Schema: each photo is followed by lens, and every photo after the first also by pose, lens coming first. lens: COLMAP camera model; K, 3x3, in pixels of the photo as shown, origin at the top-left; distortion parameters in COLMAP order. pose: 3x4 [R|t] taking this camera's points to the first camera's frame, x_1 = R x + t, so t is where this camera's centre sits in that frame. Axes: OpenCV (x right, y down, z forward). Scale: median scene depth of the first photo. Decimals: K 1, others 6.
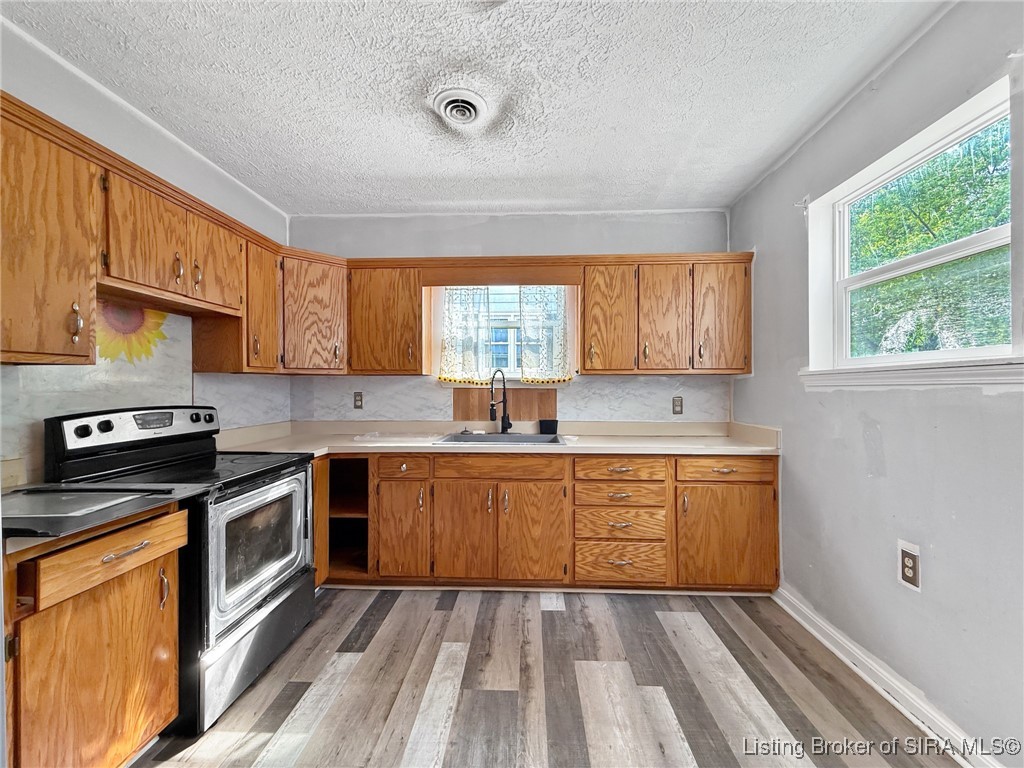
lens RADIAL K [[406.1, 0, 523.2], [0, 406.1, 383.2], [0, 0, 1]] dist [0.000327, -0.000107]
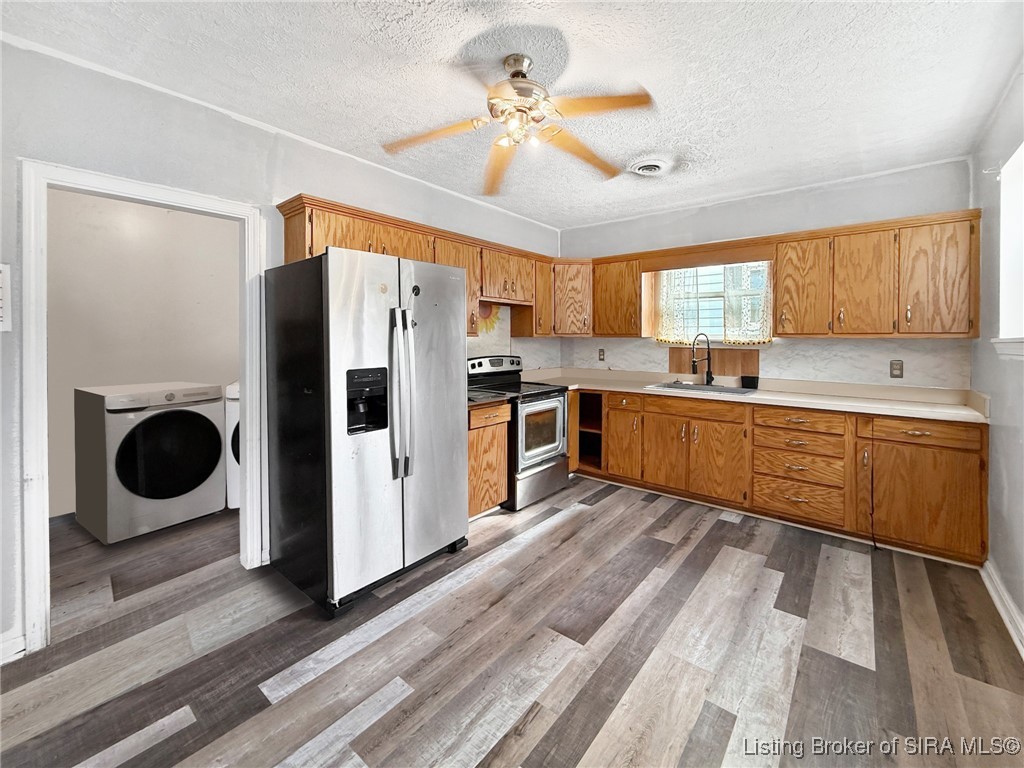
lens RADIAL K [[414.9, 0, 529.3], [0, 414.9, 340.4], [0, 0, 1]] dist [-0.000053, -0.000211]
pose [[0.810823, 0.007005, -0.585250, 0.309000], [-0.002073, 0.999956, 0.009097, -0.027052], [0.585288, -0.006163, 0.810802, -0.415149]]
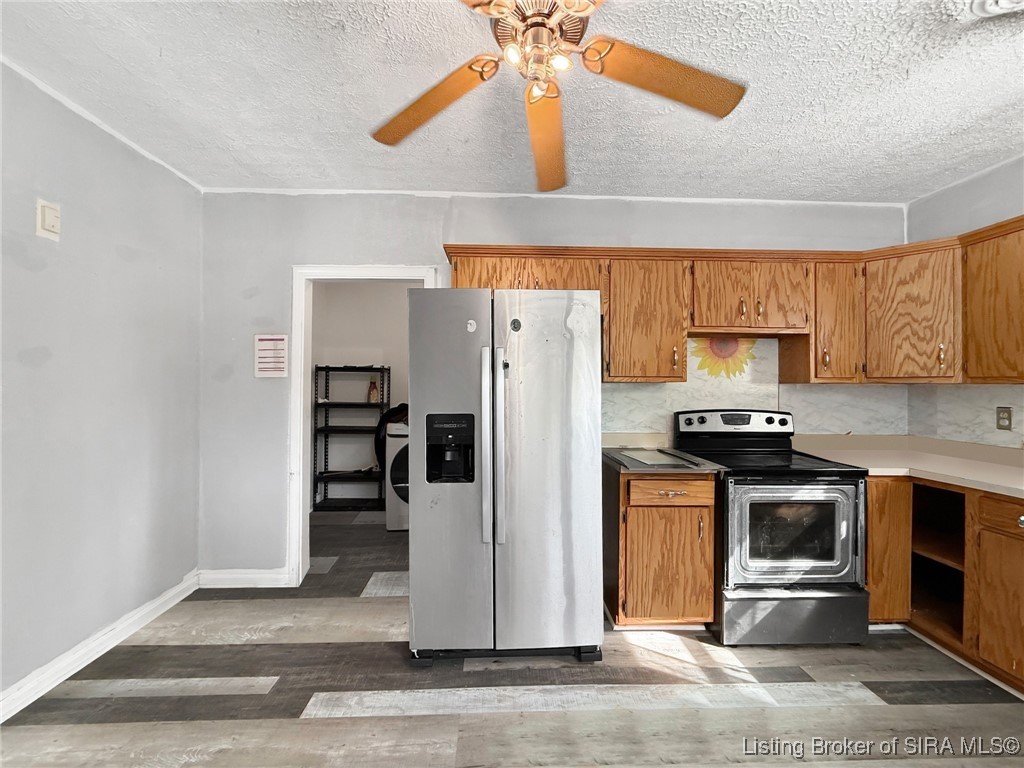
lens RADIAL K [[413.1, 0, 512.0], [0, 413.1, 384.0], [0, 0, 1]] dist [0.000010, 0.000050]
pose [[0.089125, -0.001232, -0.996020, 0.332284], [-0.004903, 0.999987, -0.001676, -0.017907], [0.996008, 0.005033, 0.089118, 0.084888]]
